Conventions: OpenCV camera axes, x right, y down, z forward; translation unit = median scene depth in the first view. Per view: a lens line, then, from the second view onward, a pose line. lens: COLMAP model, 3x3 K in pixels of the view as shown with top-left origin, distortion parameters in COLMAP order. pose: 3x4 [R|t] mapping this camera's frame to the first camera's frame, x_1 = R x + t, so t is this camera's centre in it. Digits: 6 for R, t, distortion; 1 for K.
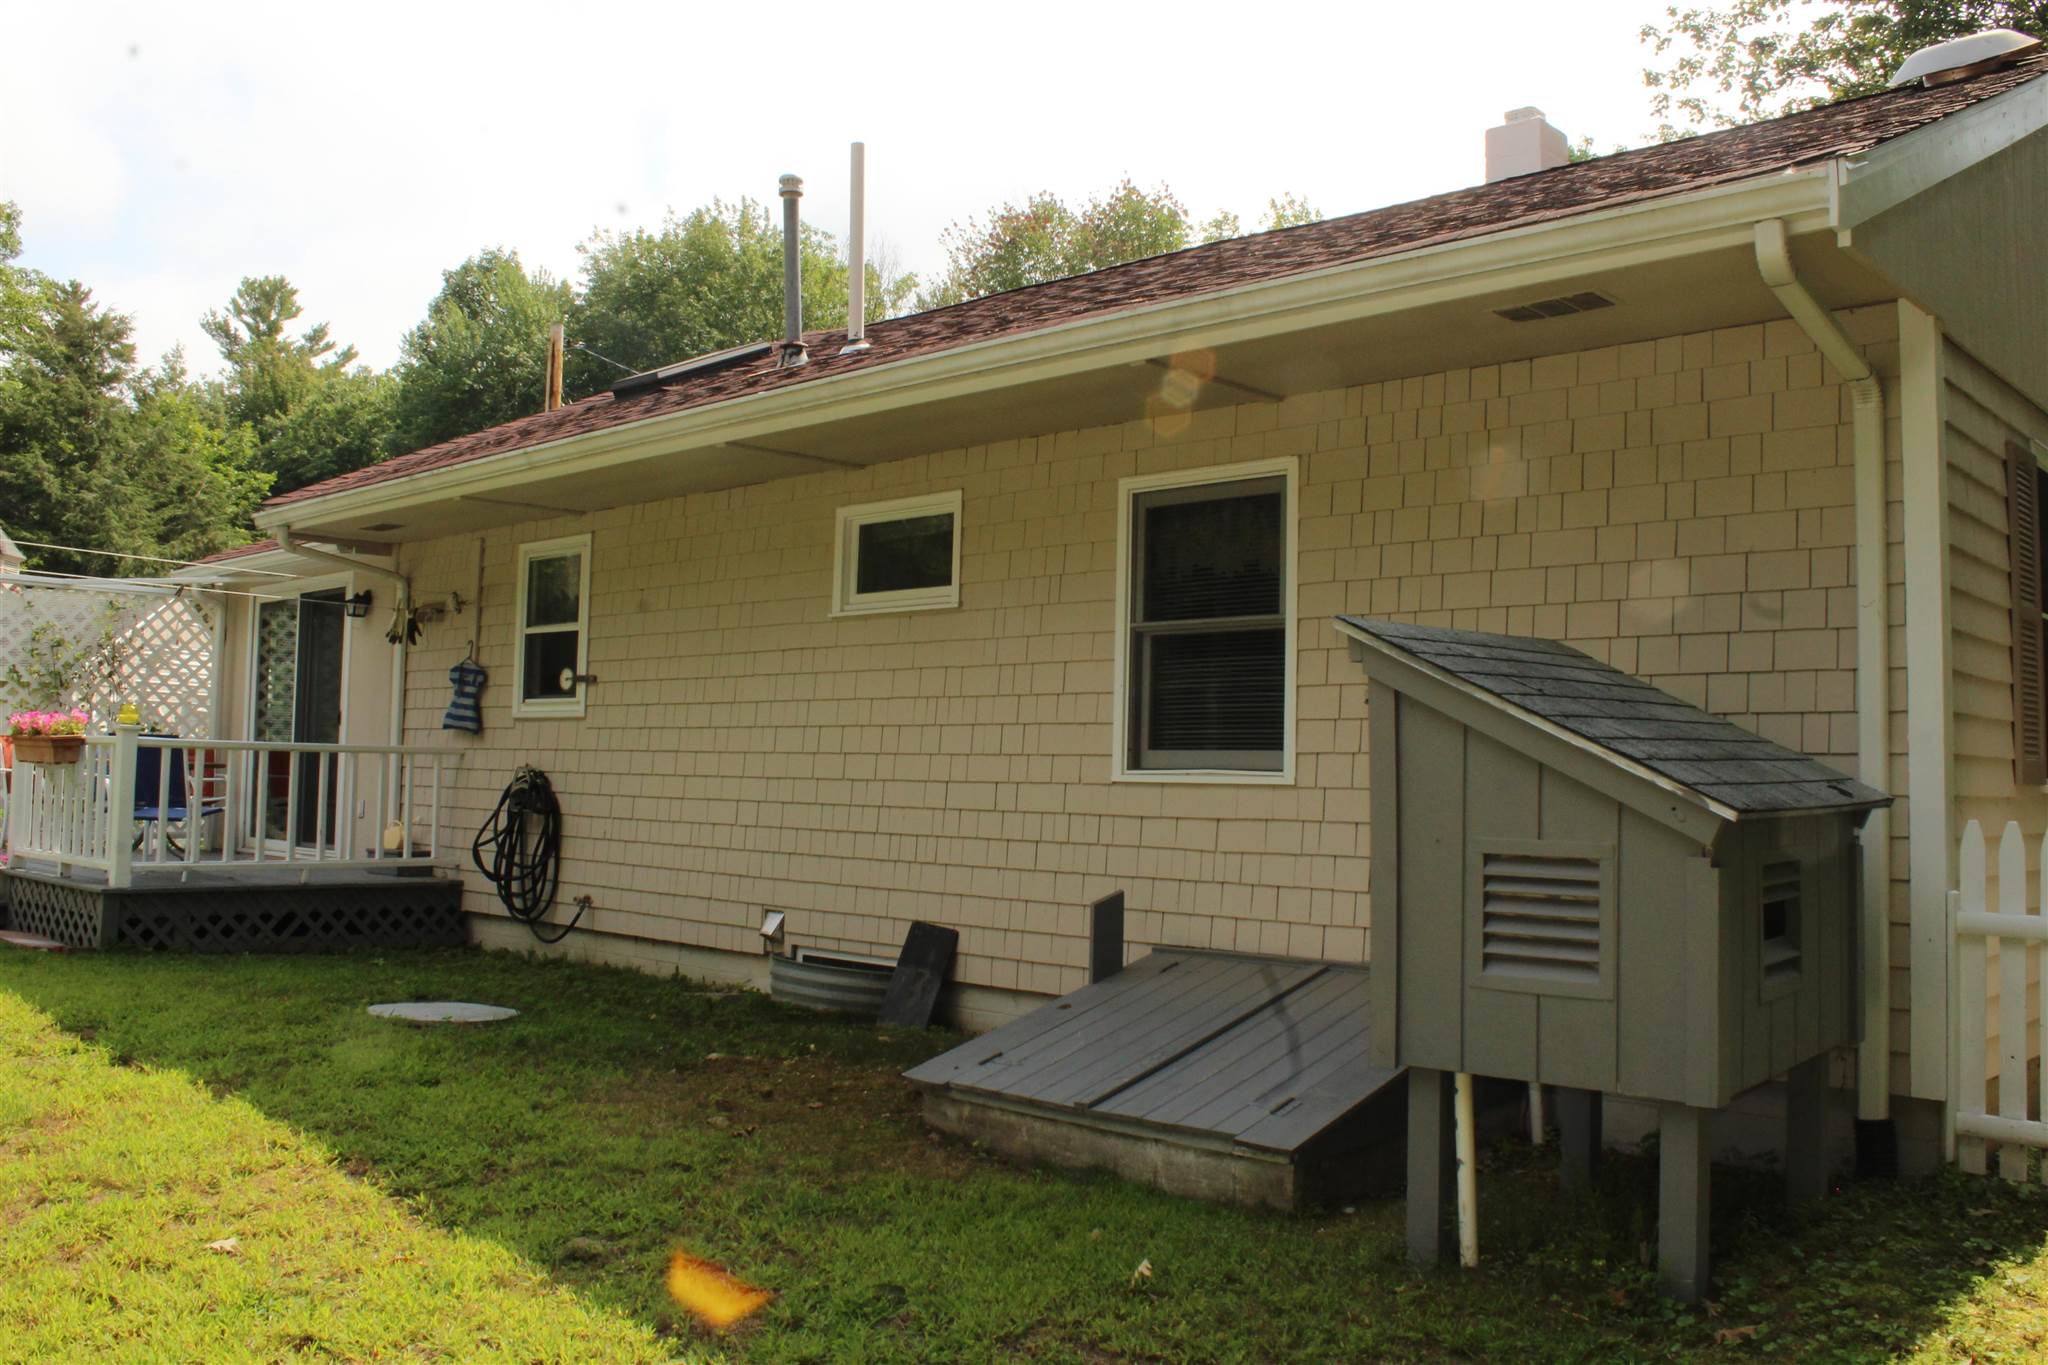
lens RADIAL K [[1725.1, 0, 1029.0], [0, 1725.1, 666.2], [0, 0, 1]] dist [-0.161806, 0.143198]
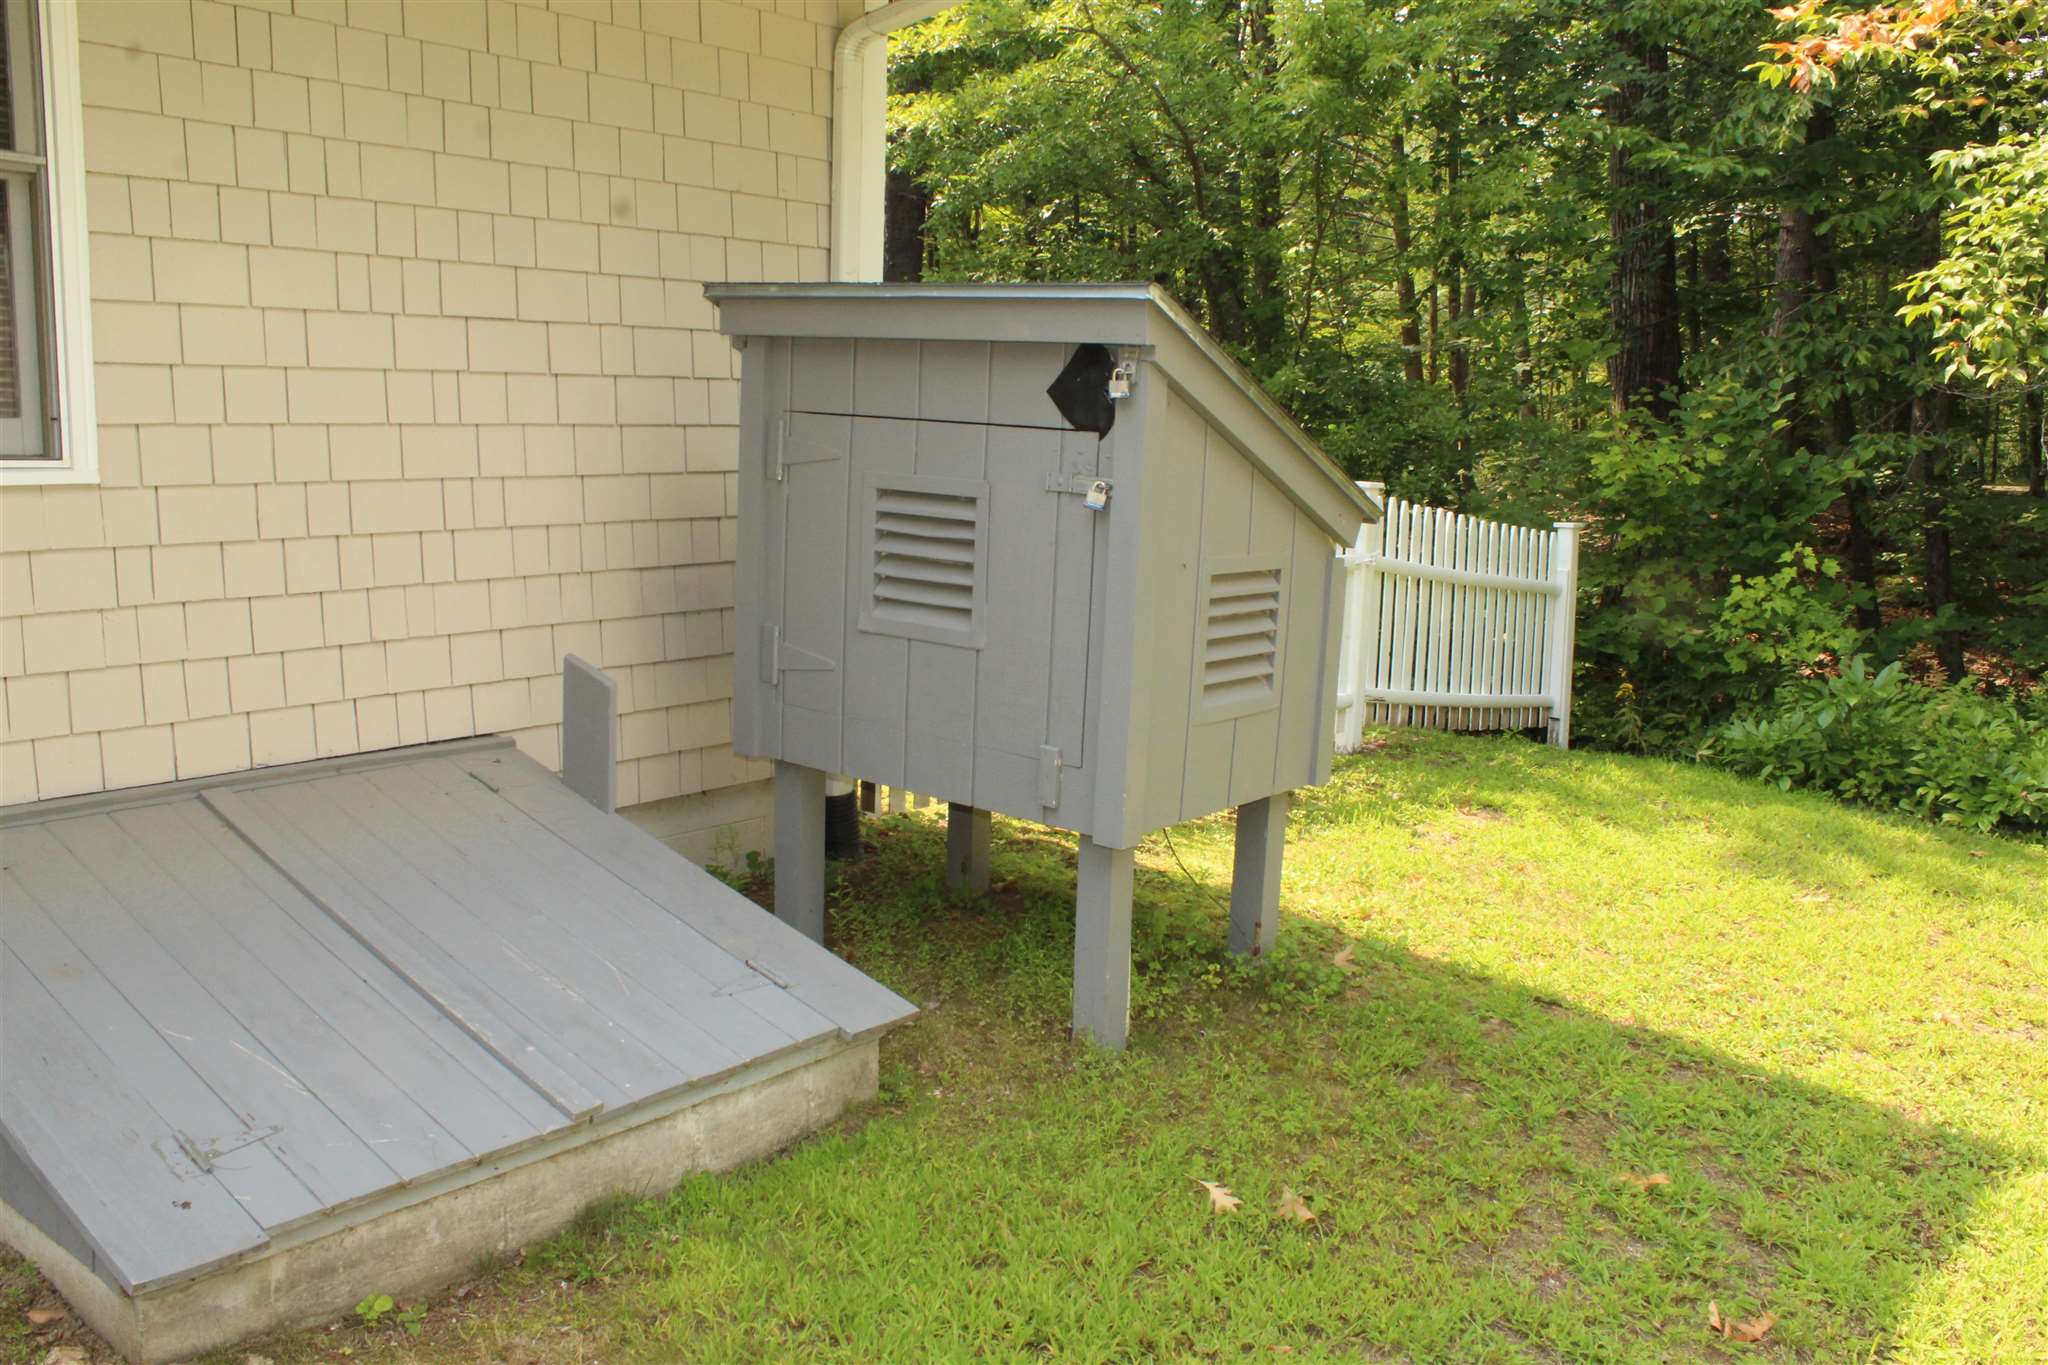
lens RADIAL K [[1725.1, 0, 1029.0], [0, 1725.1, 666.2], [0, 0, 1]] dist [-0.161806, 0.143198]
pose [[-0.048644, -0.162725, 0.985472, -0.207350], [-0.086746, 0.983600, 0.158134, 0.008999], [-0.995042, -0.077793, -0.061962, 0.389623]]
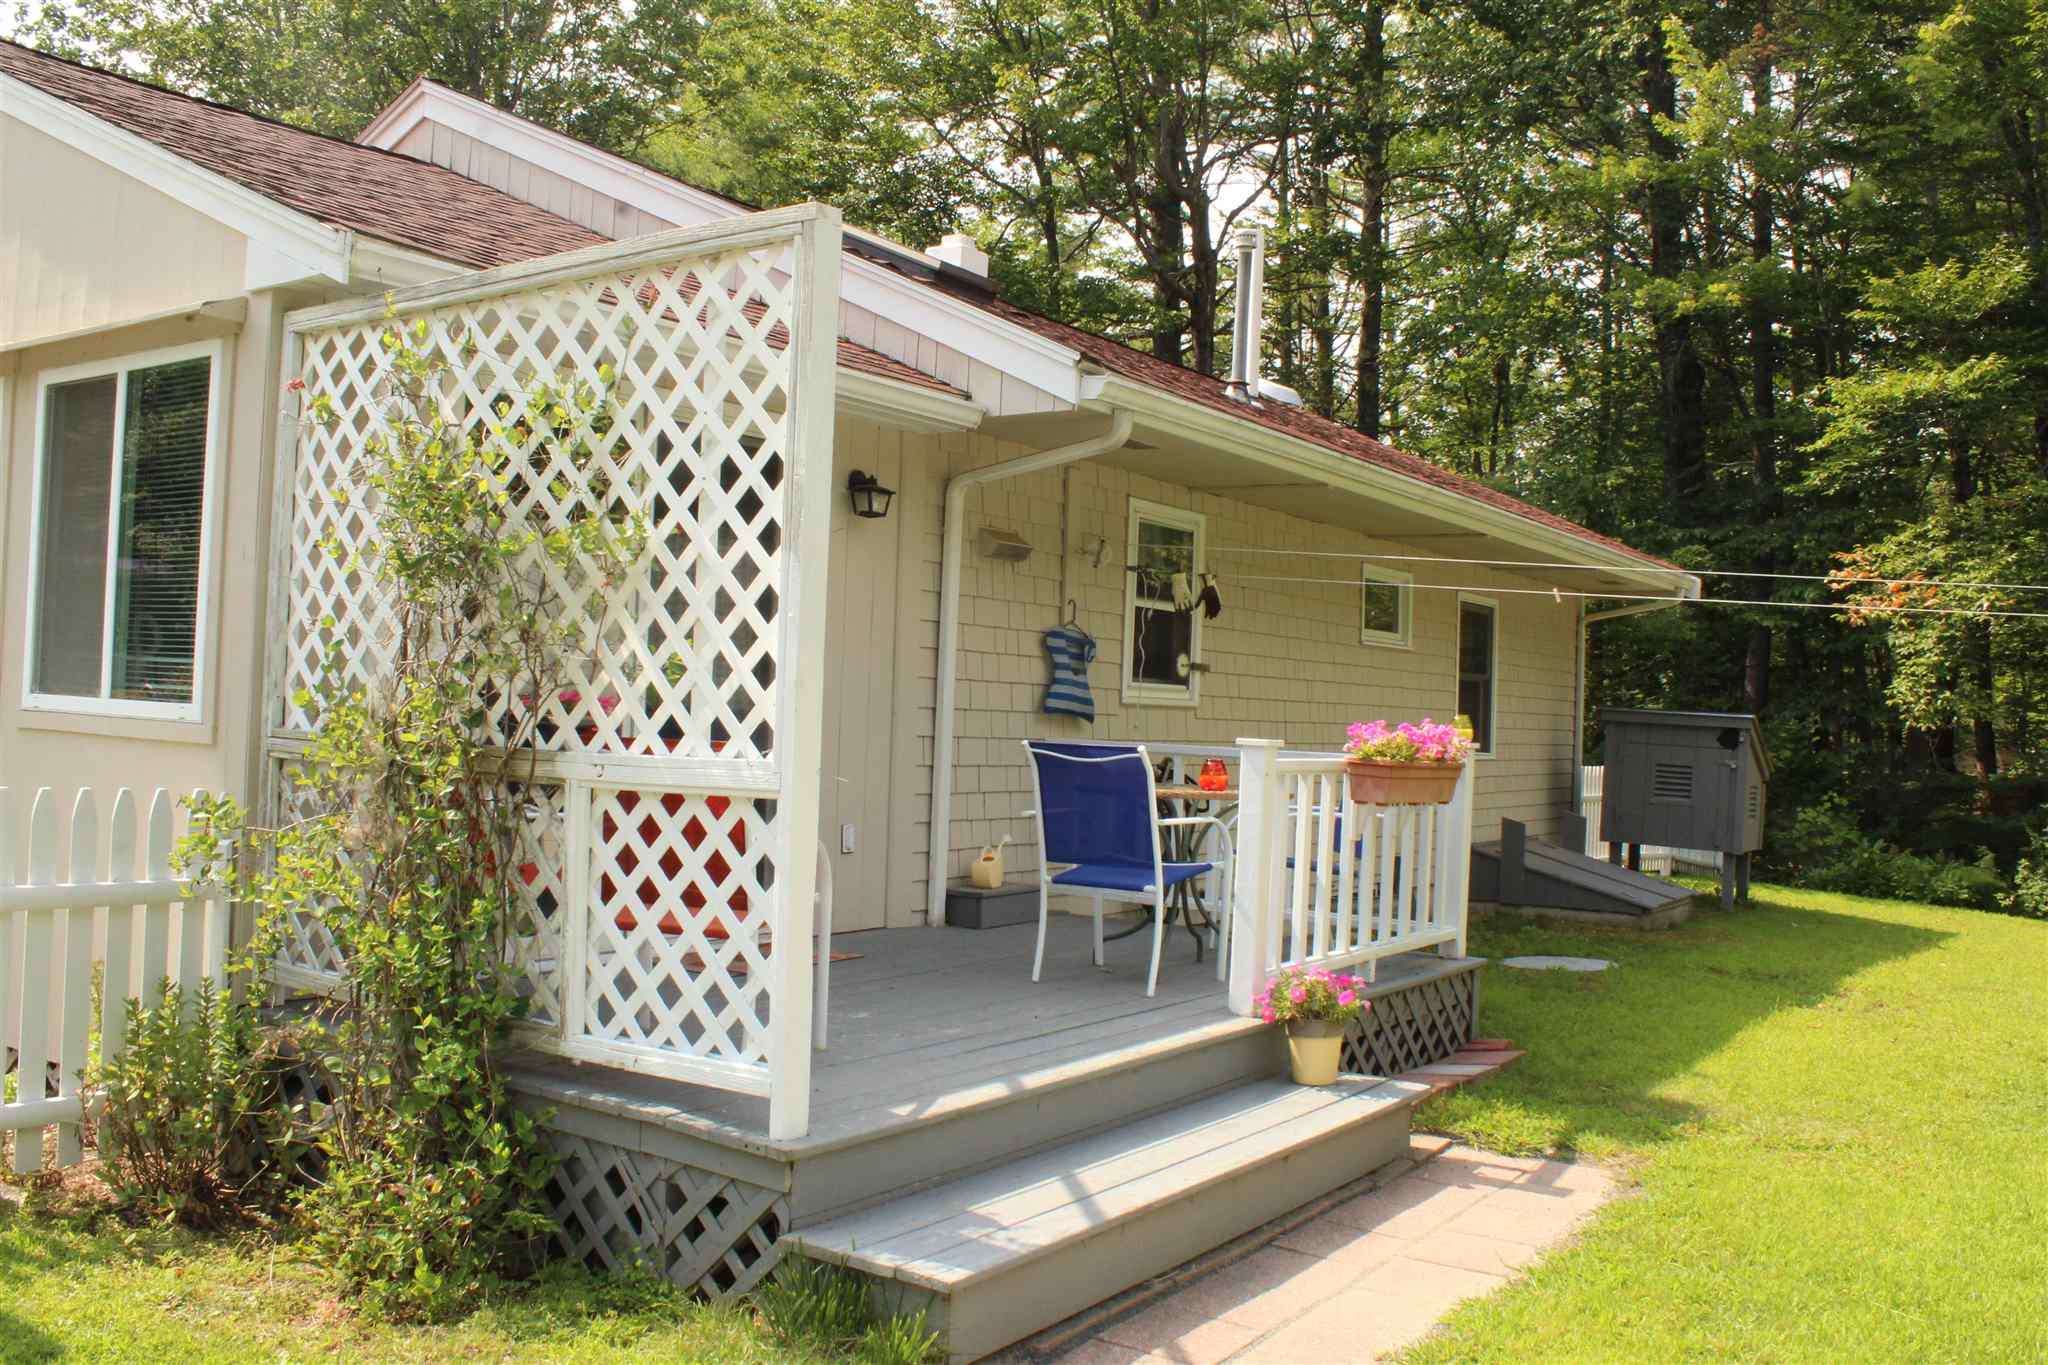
lens RADIAL K [[1725.1, 0, 1029.0], [0, 1725.1, 666.2], [0, 0, 1]] dist [-0.161806, 0.143198]
pose [[-0.128340, 0.002383, 0.991727, -0.929378], [-0.102657, 0.994593, -0.015675, 0.024556], [-0.986403, -0.103820, -0.127402, 0.941028]]
